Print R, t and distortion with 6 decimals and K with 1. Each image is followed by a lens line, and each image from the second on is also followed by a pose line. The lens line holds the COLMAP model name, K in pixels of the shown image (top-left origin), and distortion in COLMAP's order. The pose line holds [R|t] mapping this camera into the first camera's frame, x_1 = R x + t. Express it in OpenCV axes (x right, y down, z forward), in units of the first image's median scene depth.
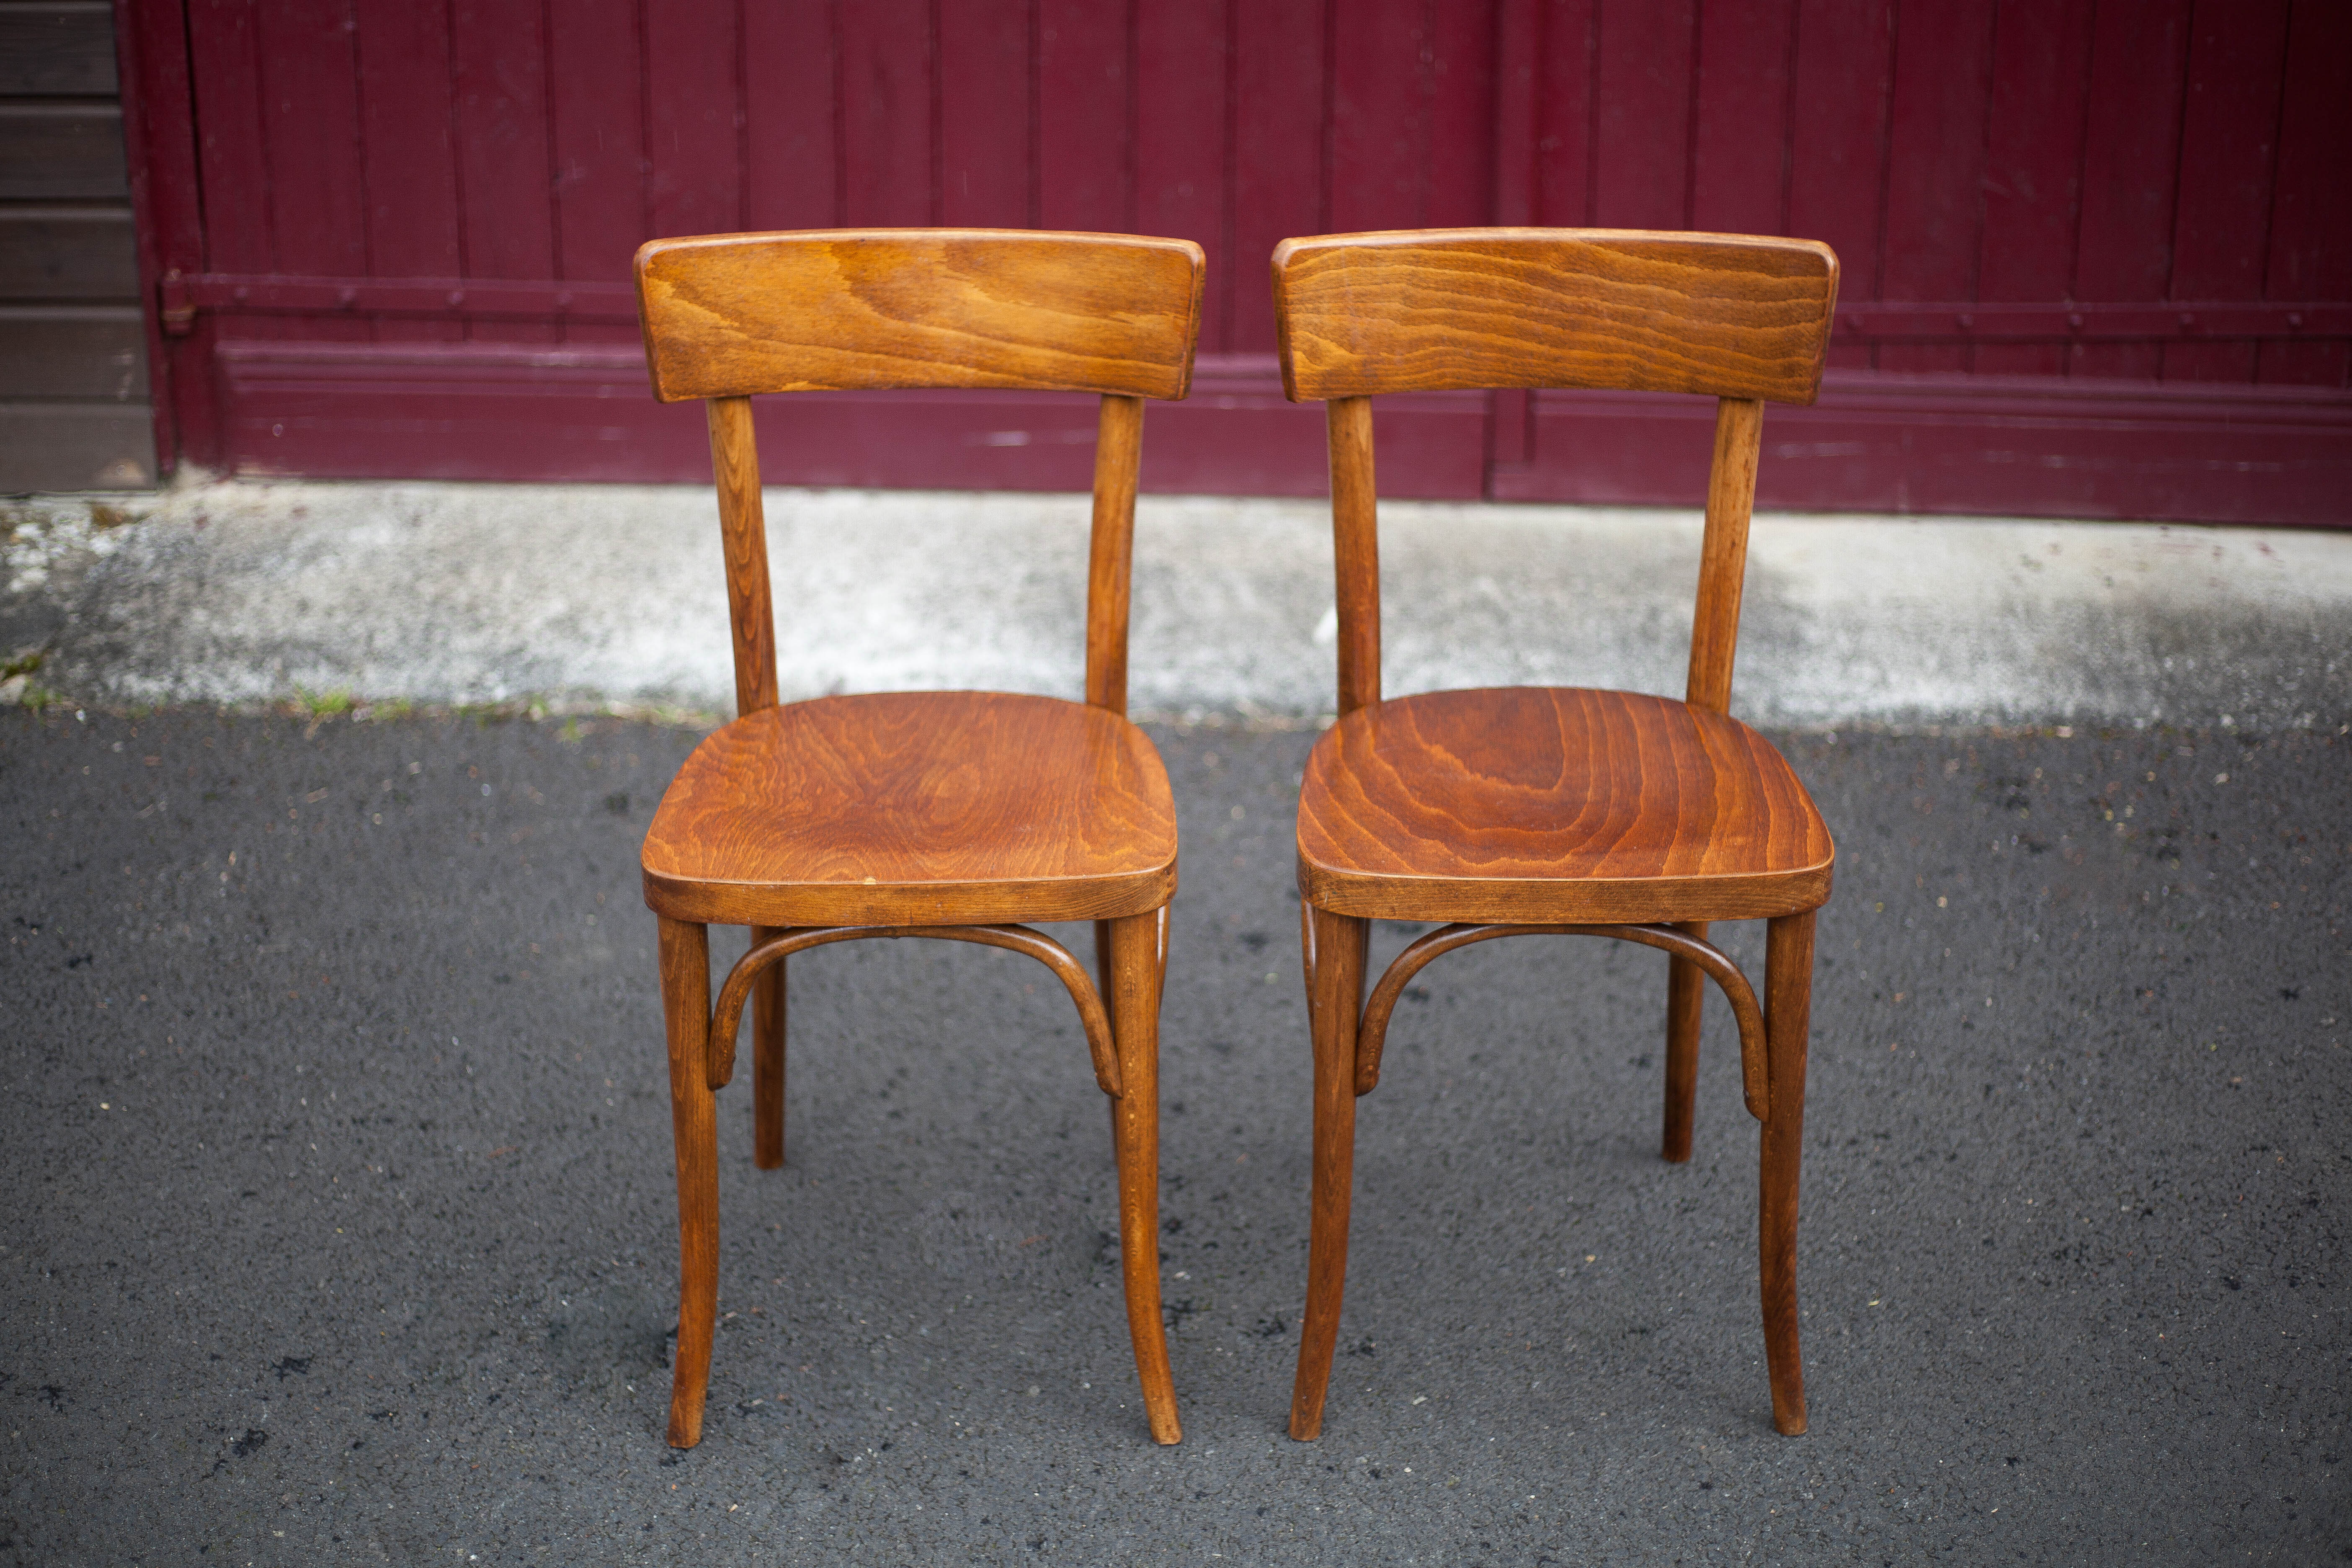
lens RADIAL K [[3432.5, 0, 1162.2], [0, 3432.5, 793.6], [0, 0, 1]] dist [-0.121310, -0.004551]
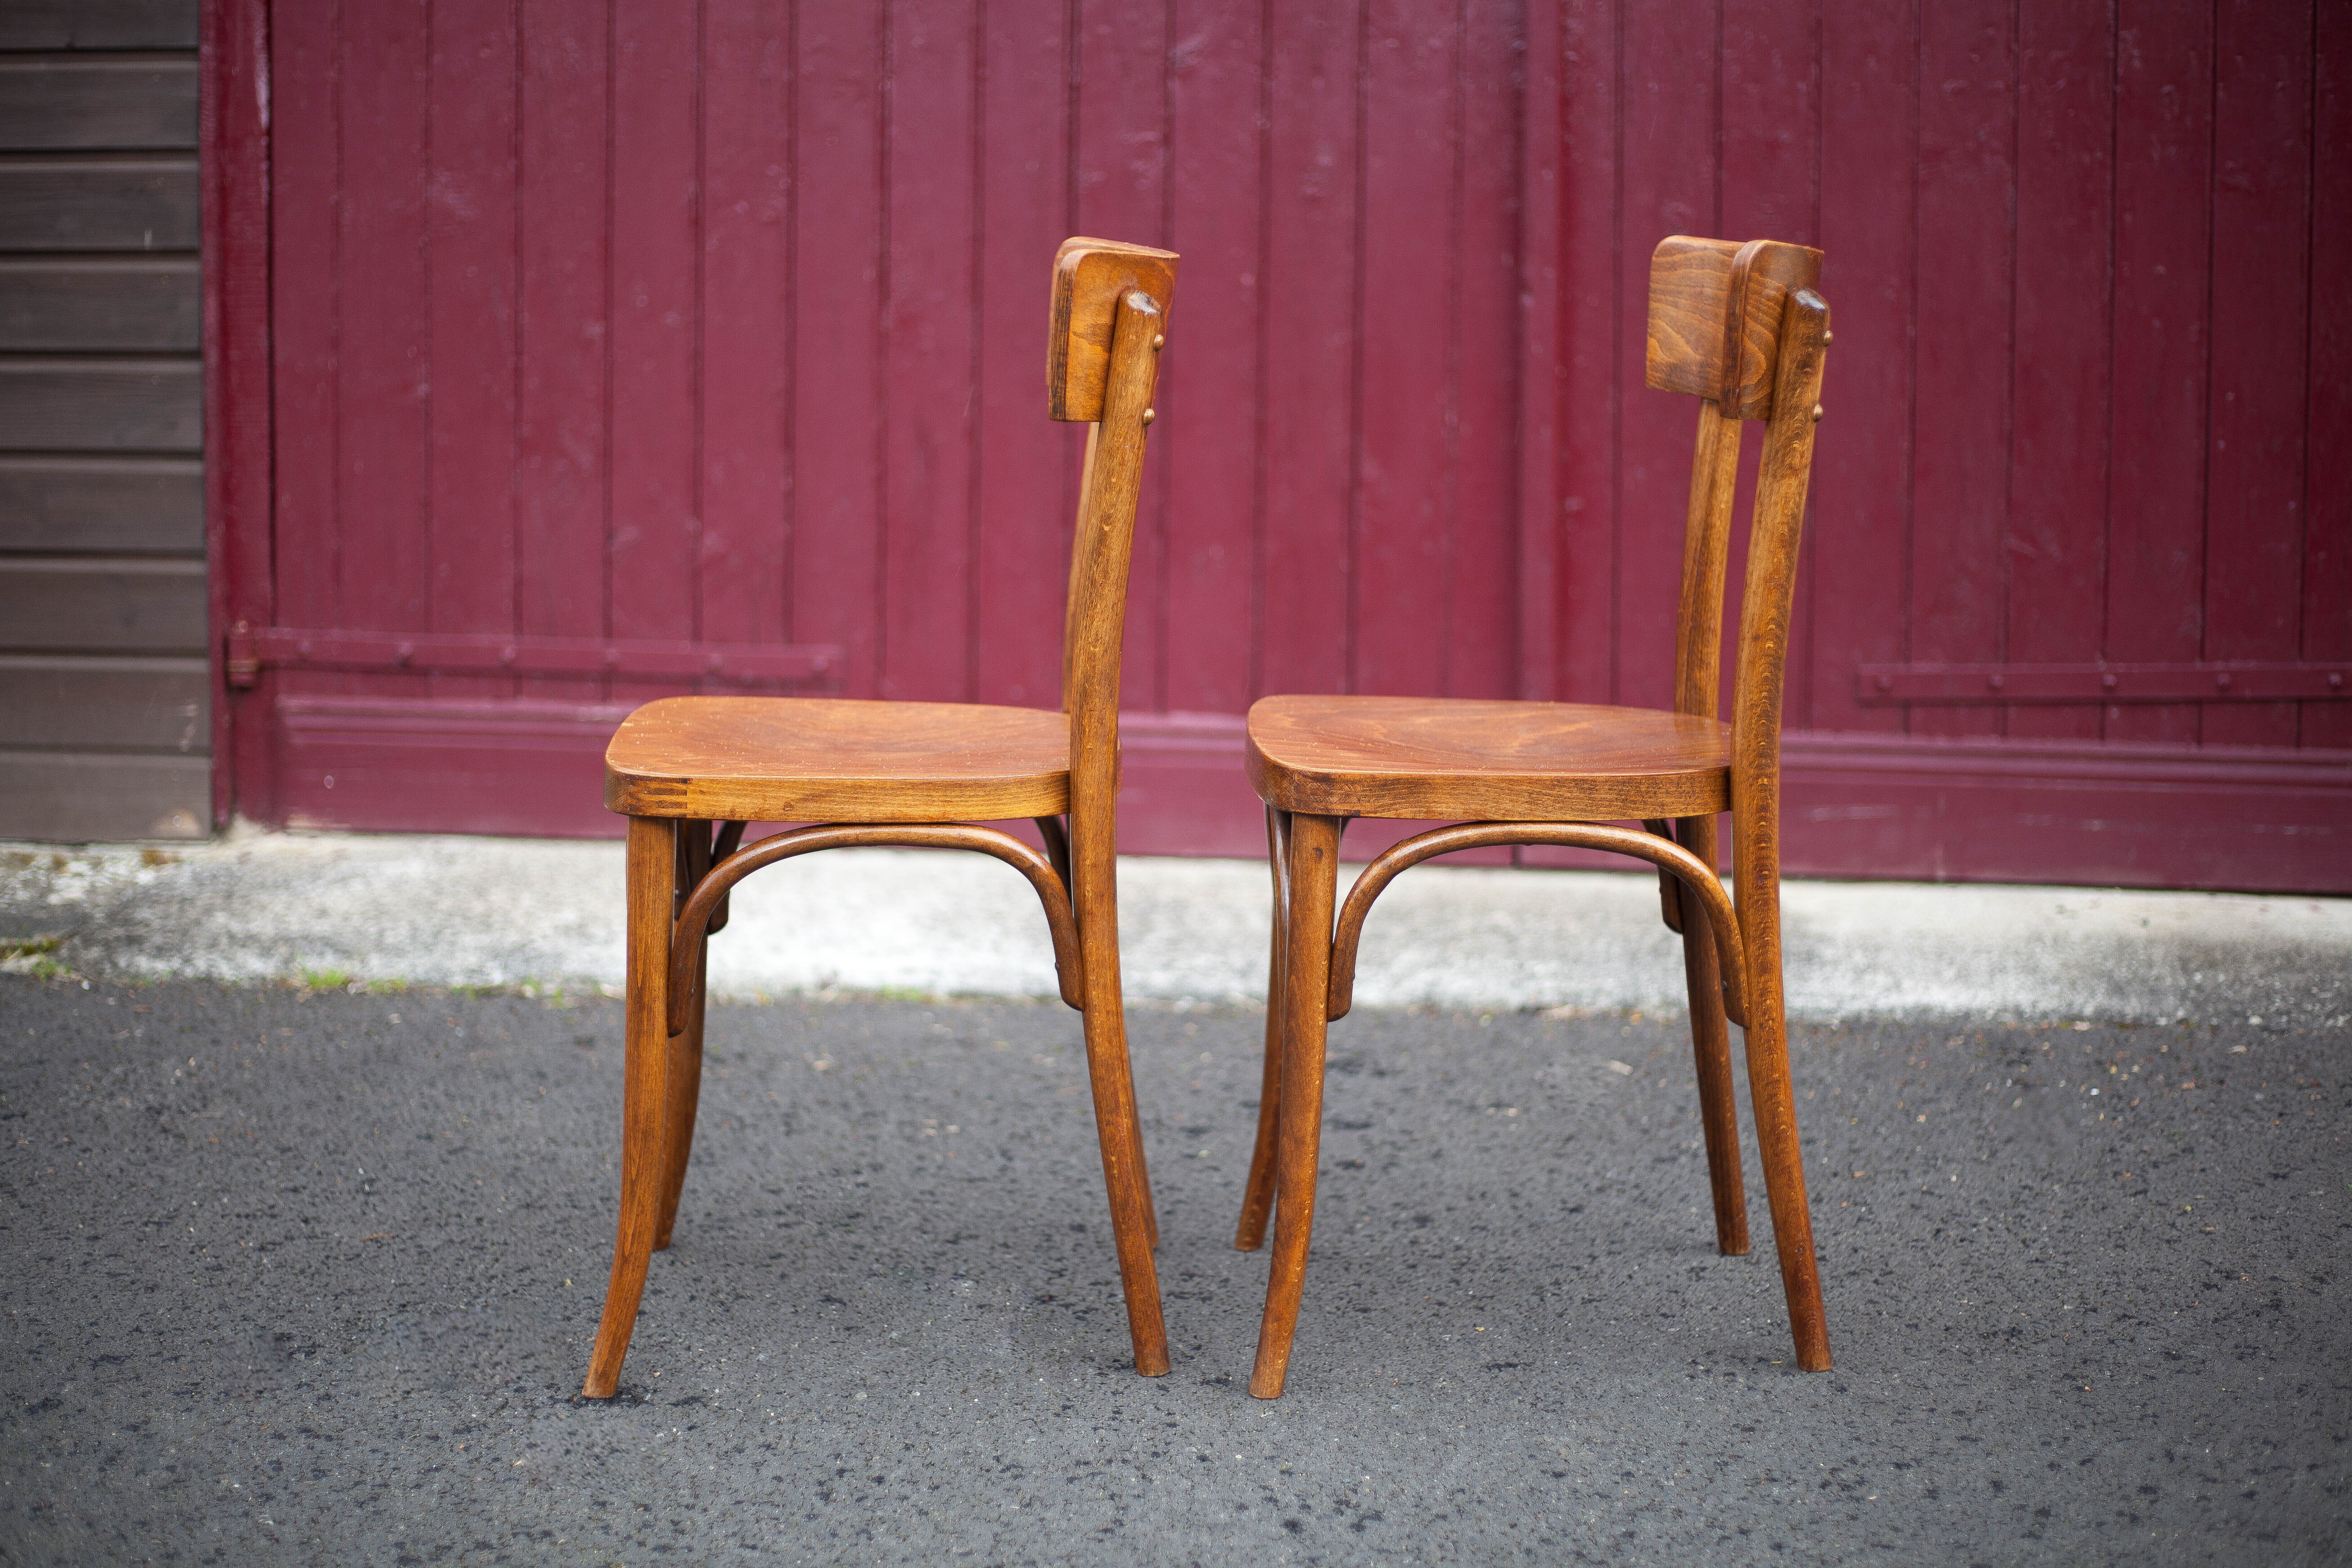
lens RADIAL K [[3432.5, 0, 1162.2], [0, 3432.5, 793.6], [0, 0, 1]] dist [-0.121310, -0.004551]
pose [[0.996787, 0.014059, -0.078860, 0.091803], [-0.034037, 0.965520, -0.258093, 0.199106], [0.072513, 0.259948, 0.962896, 0.043577]]
